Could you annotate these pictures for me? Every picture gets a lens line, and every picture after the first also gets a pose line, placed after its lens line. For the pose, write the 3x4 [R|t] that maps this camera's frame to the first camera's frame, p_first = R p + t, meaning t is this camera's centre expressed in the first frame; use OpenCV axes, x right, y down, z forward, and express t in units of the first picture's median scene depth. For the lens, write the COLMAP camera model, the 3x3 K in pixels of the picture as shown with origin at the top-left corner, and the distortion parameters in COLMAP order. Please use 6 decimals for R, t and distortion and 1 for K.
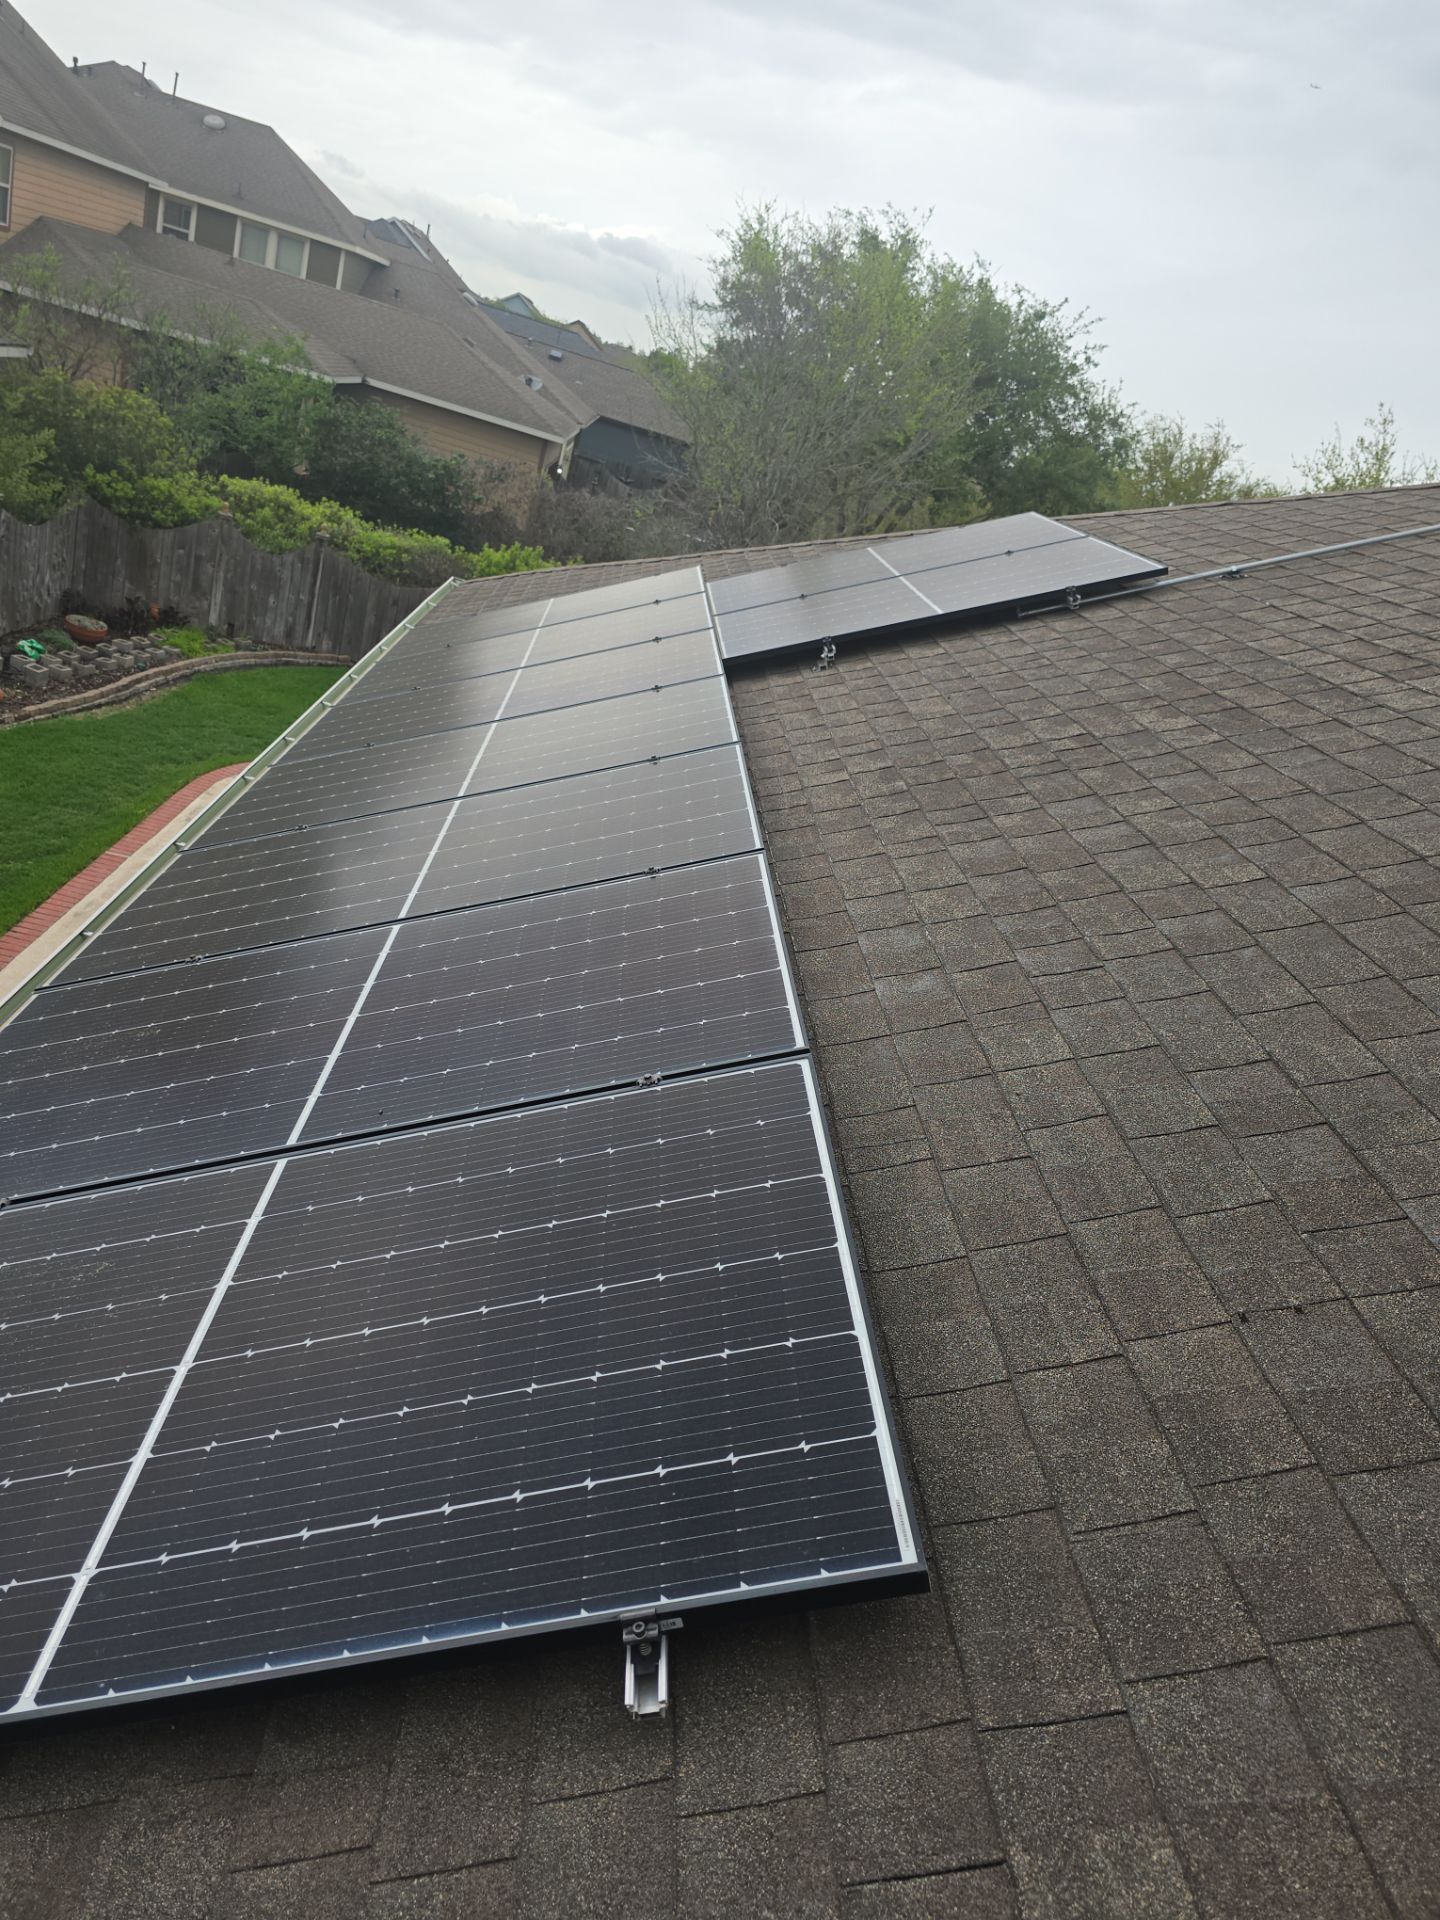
lens RADIAL K [[1284.3, 0, 715.6], [0, 1284.3, 967.7], [0, 0, 1]] dist [0.038153, -0.040475]
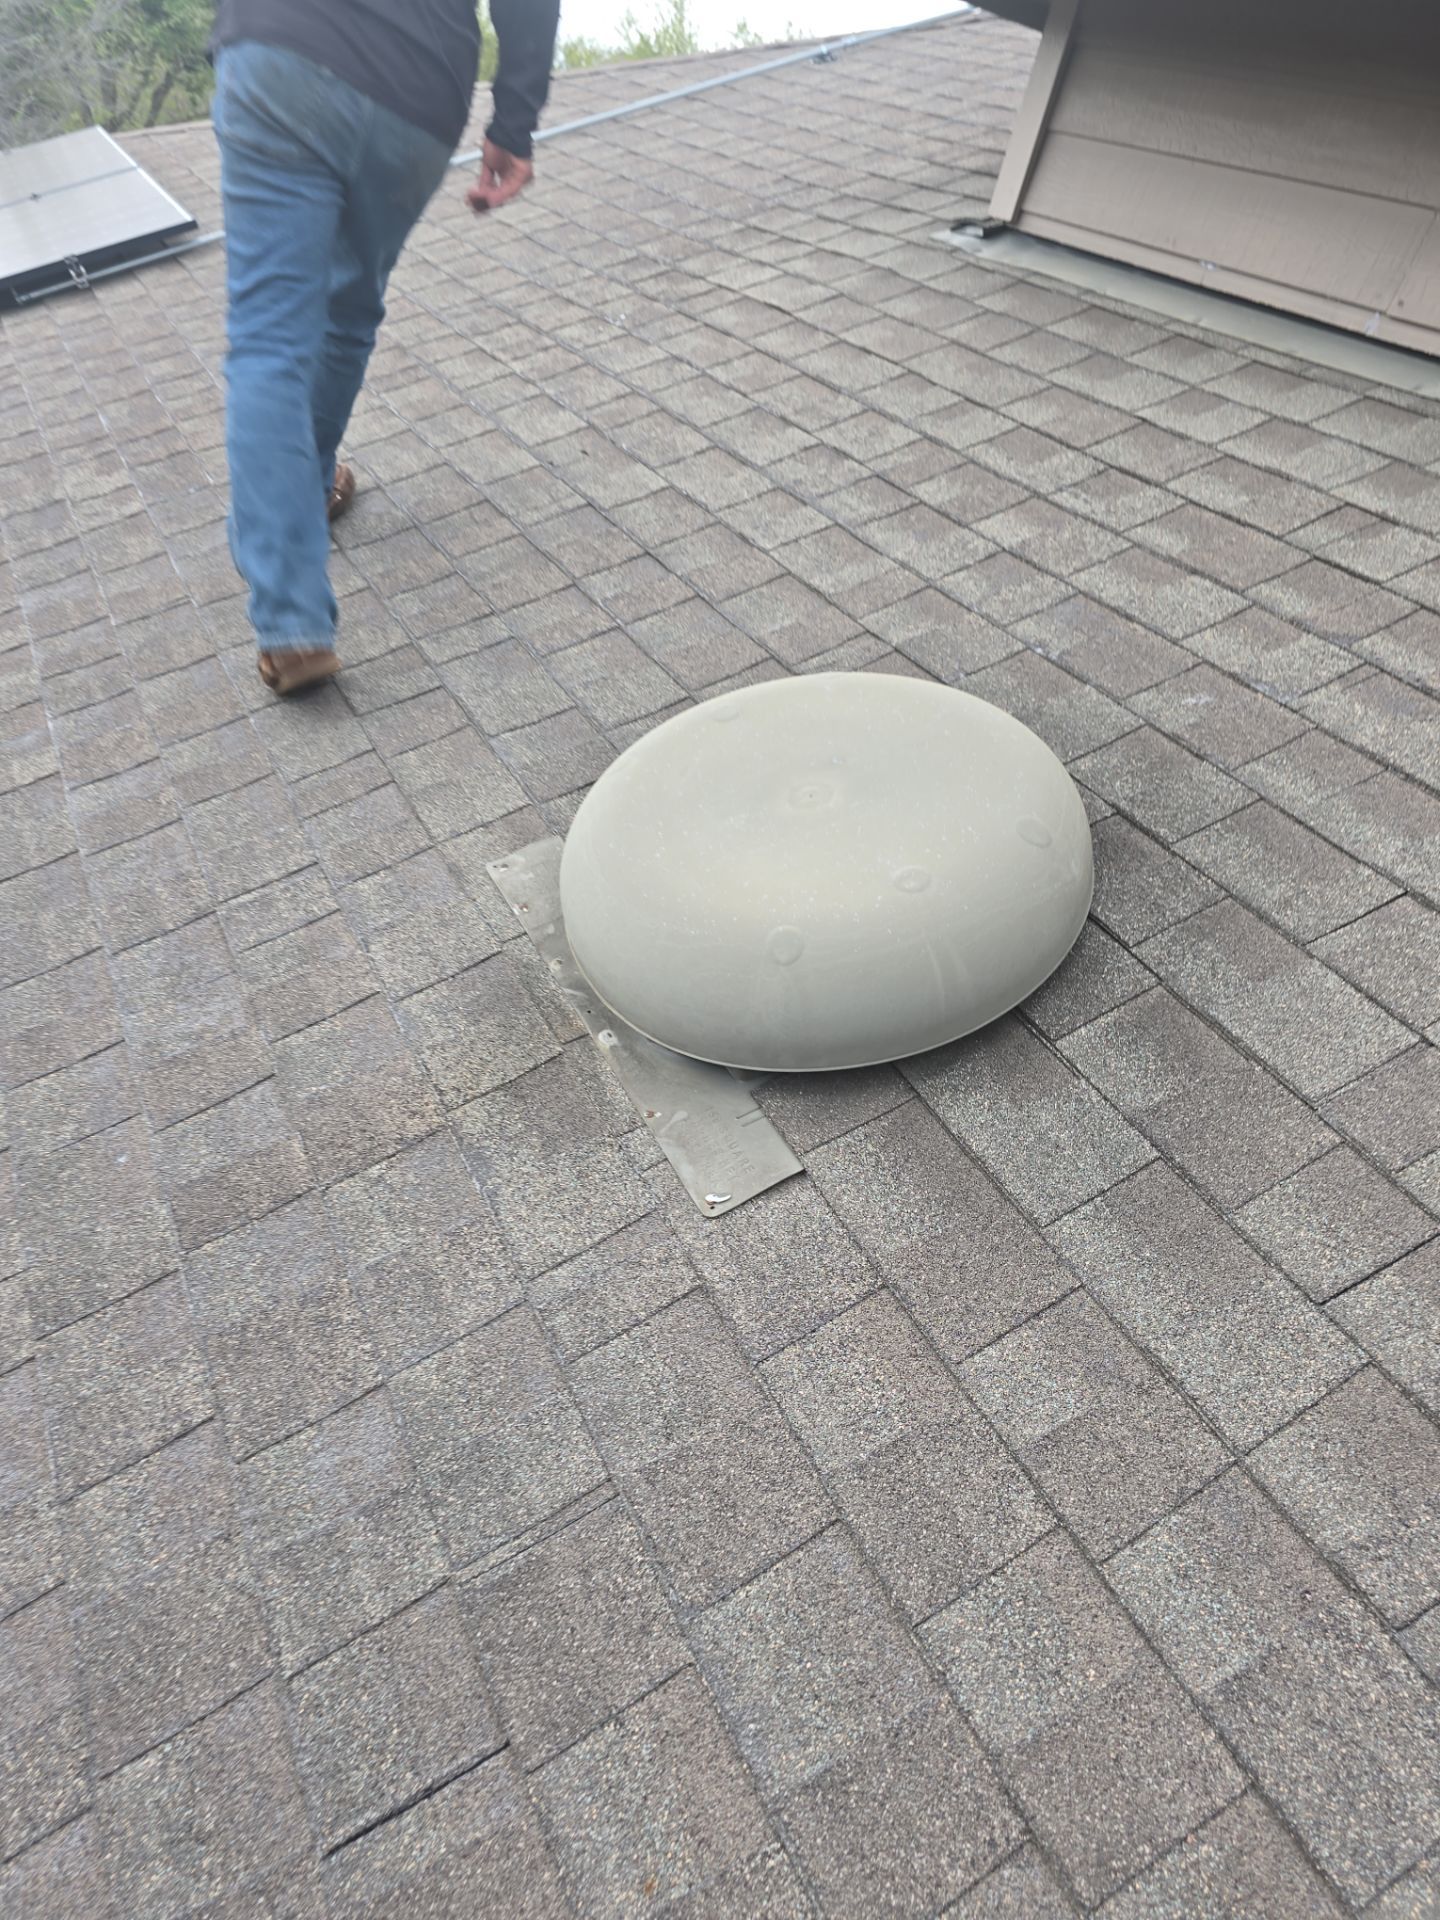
lens RADIAL K [[1284.3, 0, 715.6], [0, 1284.3, 967.7], [0, 0, 1]] dist [0.038153, -0.040475]
pose [[0.897671, -0.271312, 0.347242, 0.315350], [0.171786, 0.941105, 0.291224, -0.076350], [-0.405804, -0.201772, 0.891410, 0.107513]]
